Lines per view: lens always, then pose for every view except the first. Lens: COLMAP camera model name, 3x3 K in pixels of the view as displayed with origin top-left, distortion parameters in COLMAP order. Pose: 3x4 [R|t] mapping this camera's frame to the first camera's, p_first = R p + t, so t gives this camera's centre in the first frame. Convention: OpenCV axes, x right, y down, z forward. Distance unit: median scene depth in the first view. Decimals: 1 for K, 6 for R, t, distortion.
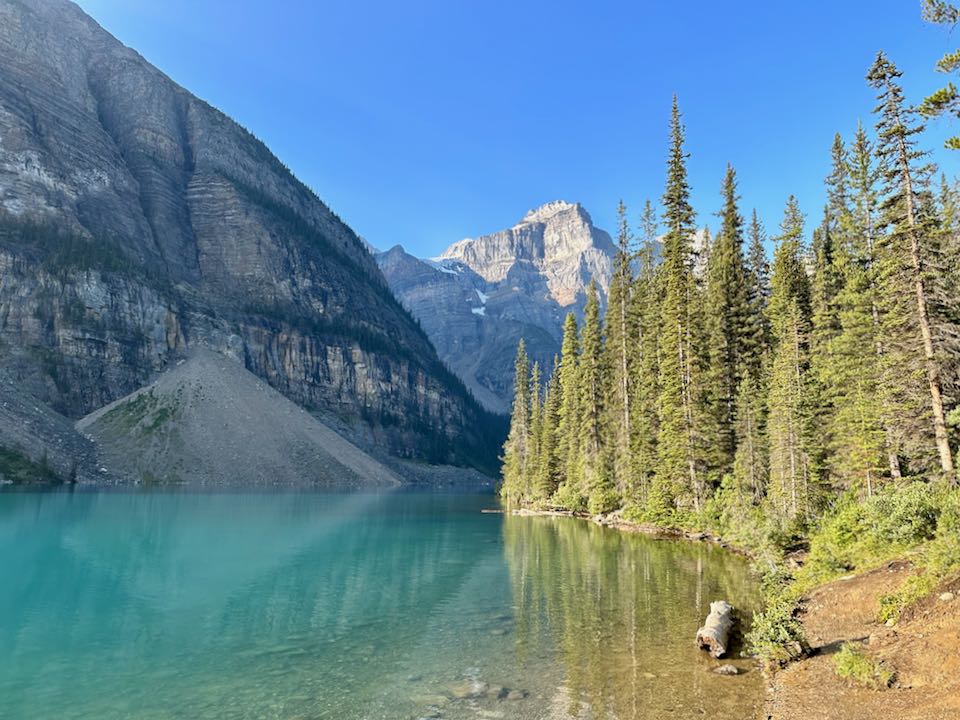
lens RADIAL K [[675.6, 0, 481.3], [0, 675.6, 365.6], [0, 0, 1]] dist [0.095225, -0.115695]
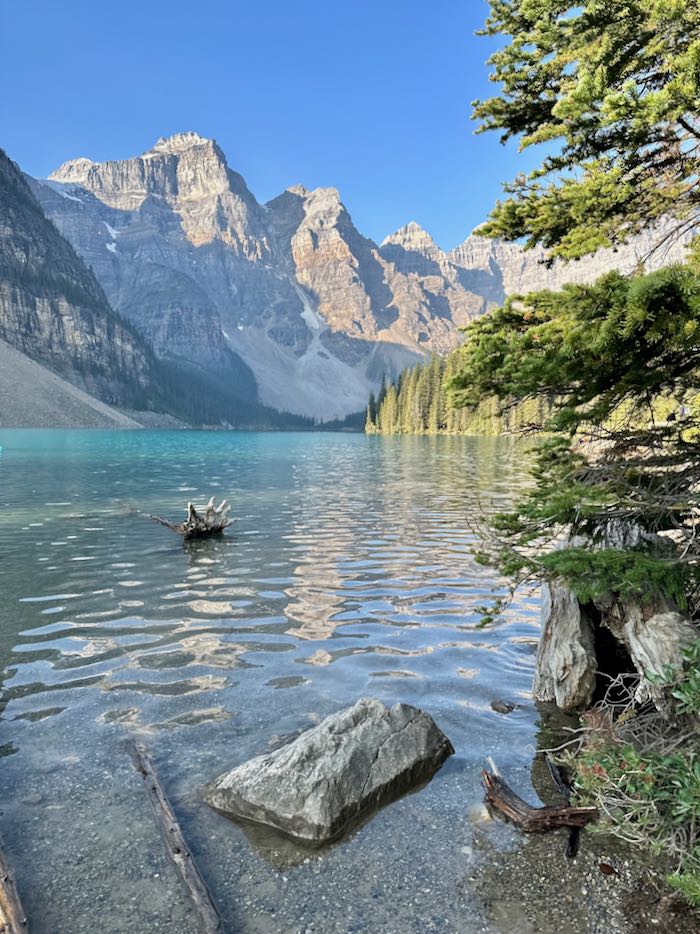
lens RADIAL K [[656.0, 0, 350.3], [0, 656.0, 470.3], [0, 0, 1]] dist [0.174520, -0.329673]
pose [[0.930599, -0.024443, 0.365224, -0.159424], [-0.062337, 0.972610, 0.223928, -0.031298], [-0.360694, -0.231153, 0.903586, -0.177420]]
